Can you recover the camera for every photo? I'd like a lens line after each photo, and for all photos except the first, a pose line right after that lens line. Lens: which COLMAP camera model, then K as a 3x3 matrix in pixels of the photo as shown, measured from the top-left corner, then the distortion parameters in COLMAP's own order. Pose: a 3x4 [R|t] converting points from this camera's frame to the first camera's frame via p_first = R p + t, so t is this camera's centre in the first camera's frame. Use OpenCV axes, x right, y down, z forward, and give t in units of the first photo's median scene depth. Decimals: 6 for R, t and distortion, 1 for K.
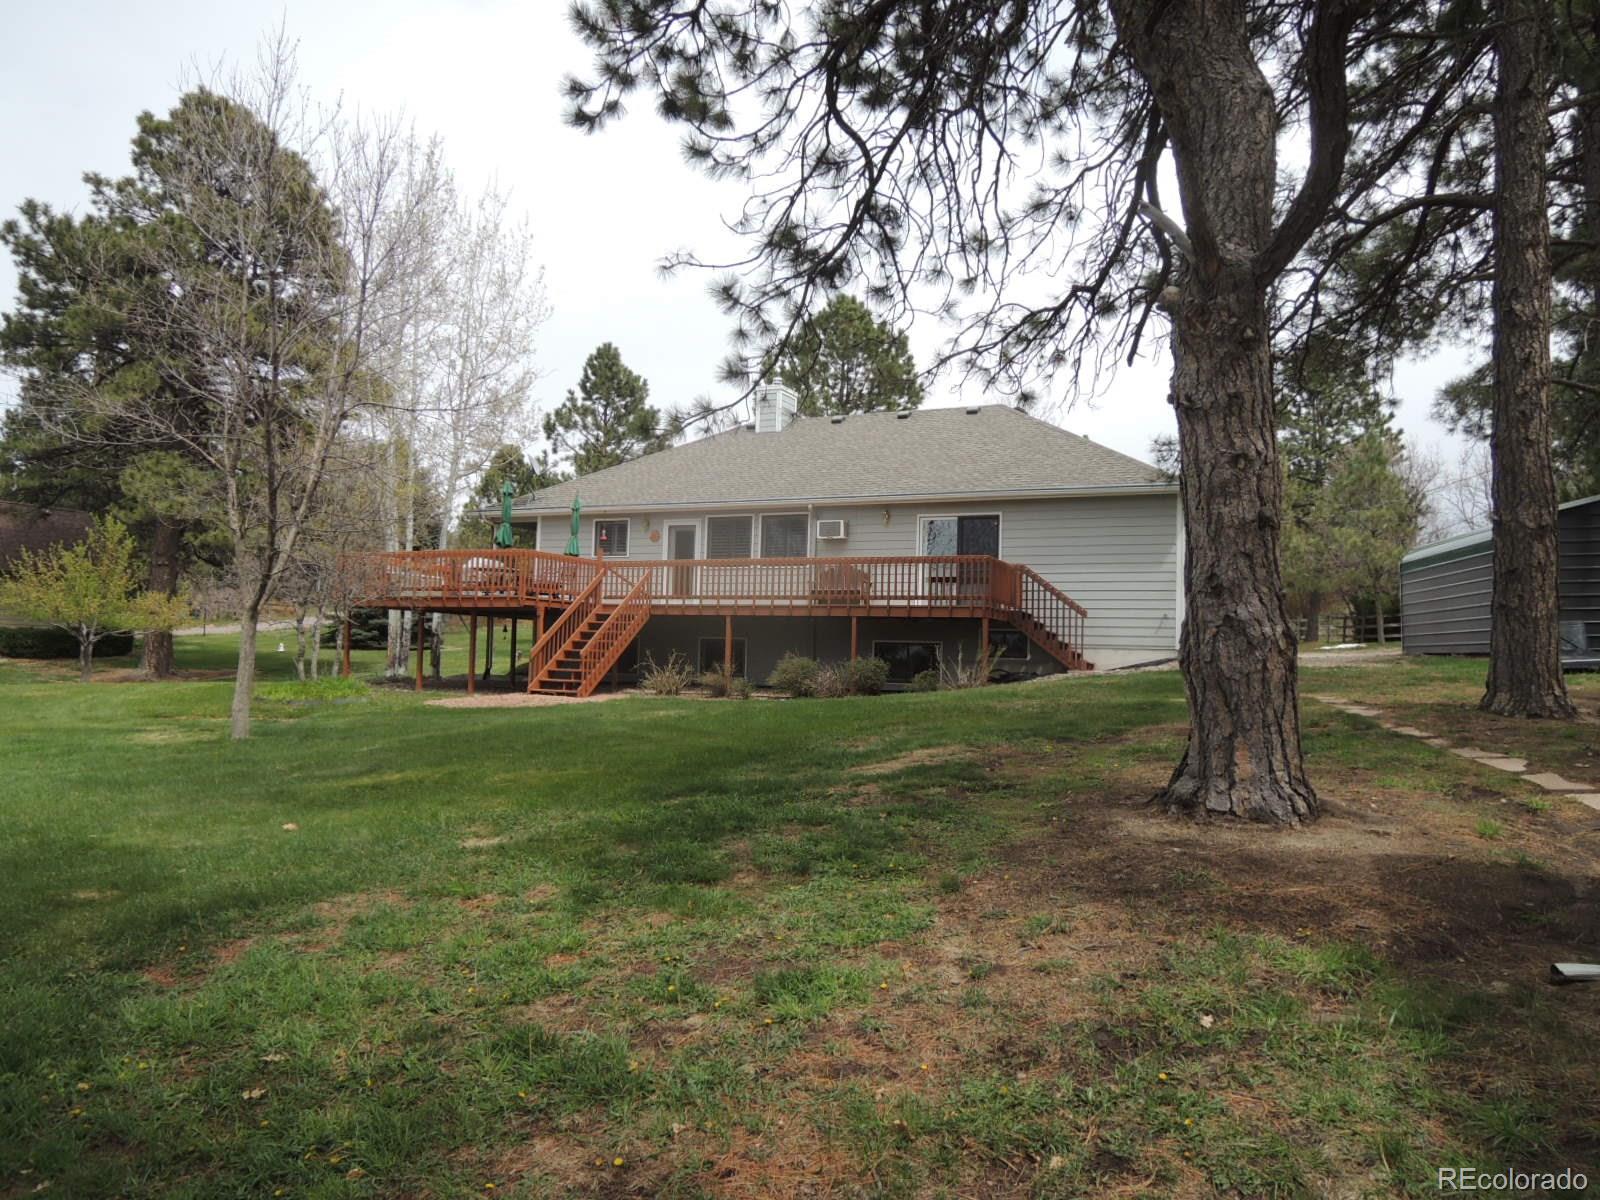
lens RADIAL K [[1150.1, 0, 800.0], [0, 1150.1, 600.0], [0, 0, 1]] dist [-0.021750, 0.003003]
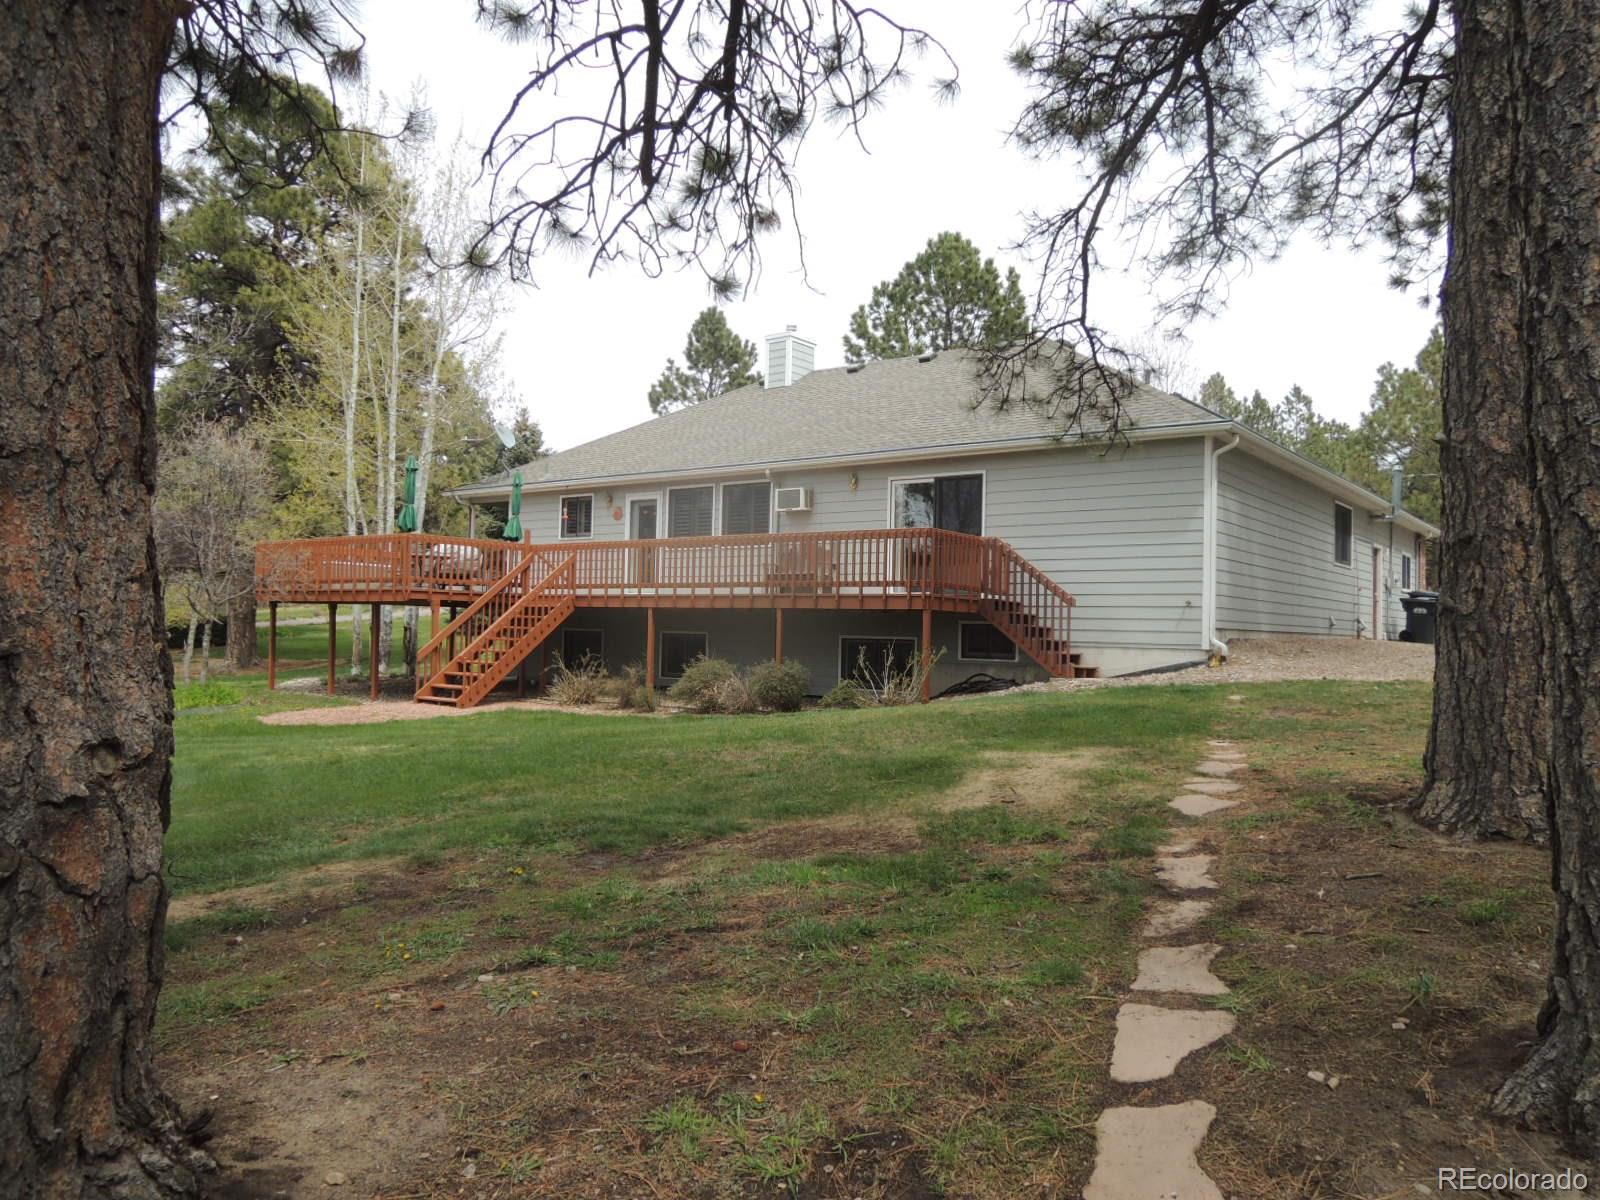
lens RADIAL K [[1150.1, 0, 800.0], [0, 1150.1, 600.0], [0, 0, 1]] dist [-0.021750, 0.003003]
pose [[0.977956, -0.012019, -0.208466, 0.203966], [0.016630, 0.999654, 0.020380, -0.006641], [0.208149, -0.023397, 0.977817, 0.206389]]
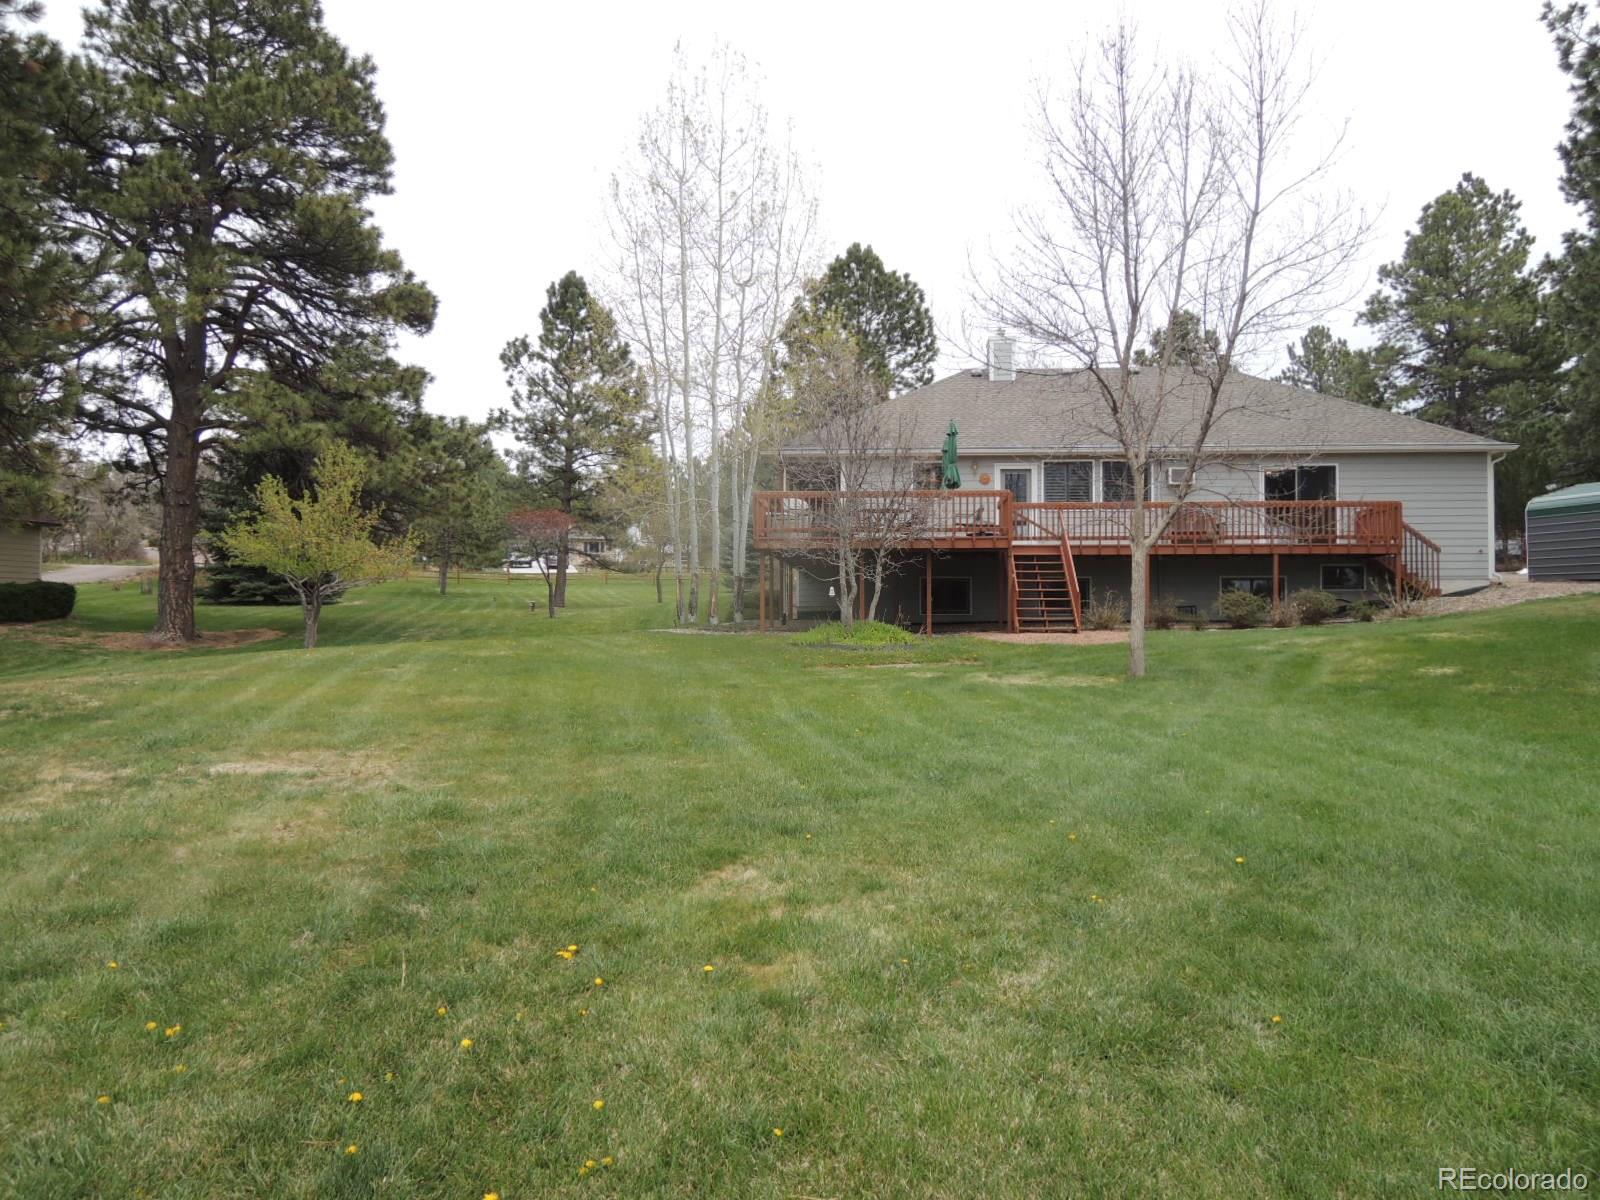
lens RADIAL K [[1150.1, 0, 800.0], [0, 1150.1, 600.0], [0, 0, 1]] dist [-0.021750, 0.003003]
pose [[0.936302, -0.022019, 0.350504, -0.708682], [0.004339, 0.998682, 0.051147, -0.000458], [-0.351168, -0.046368, 0.935164, 0.098584]]
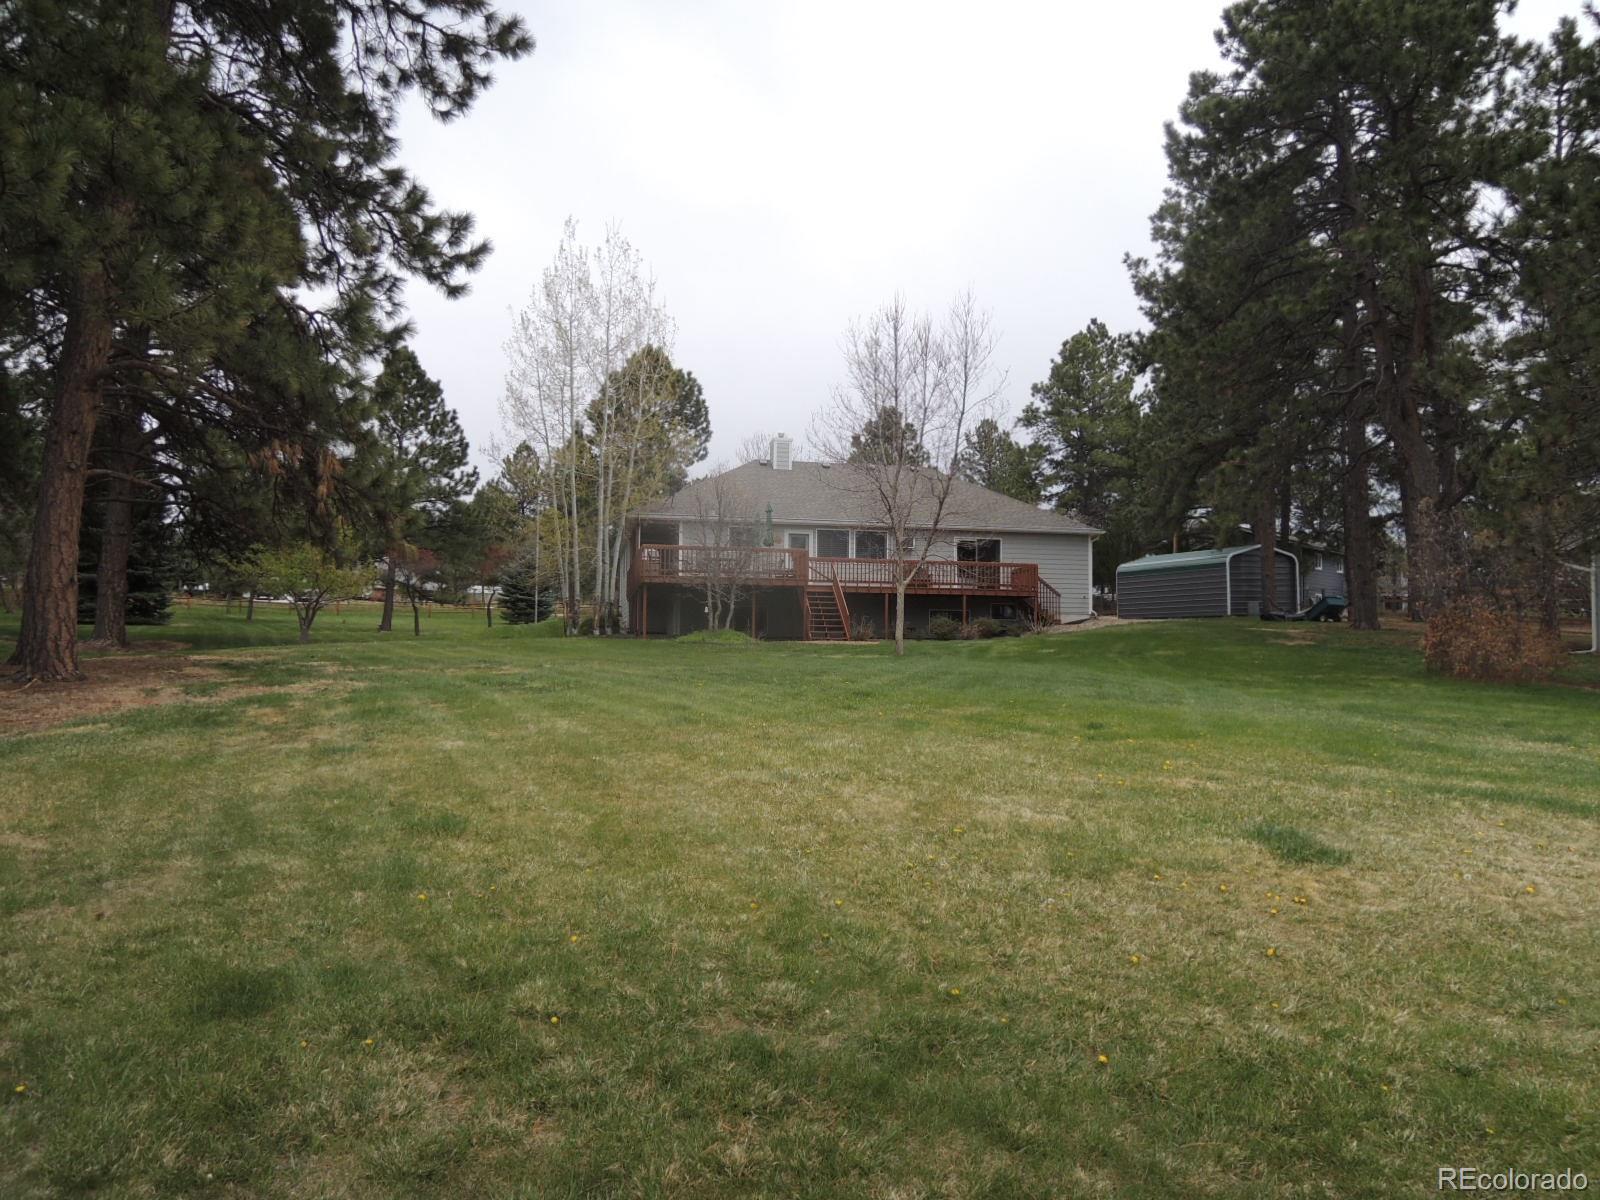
lens RADIAL K [[1150.1, 0, 800.0], [0, 1150.1, 600.0], [0, 0, 1]] dist [-0.021750, 0.003003]
pose [[0.811535, 0.013535, 0.584147, -1.082143], [-0.022969, 0.999698, 0.008747, 0.010928], [-0.583852, -0.020516, 0.811601, -0.267861]]
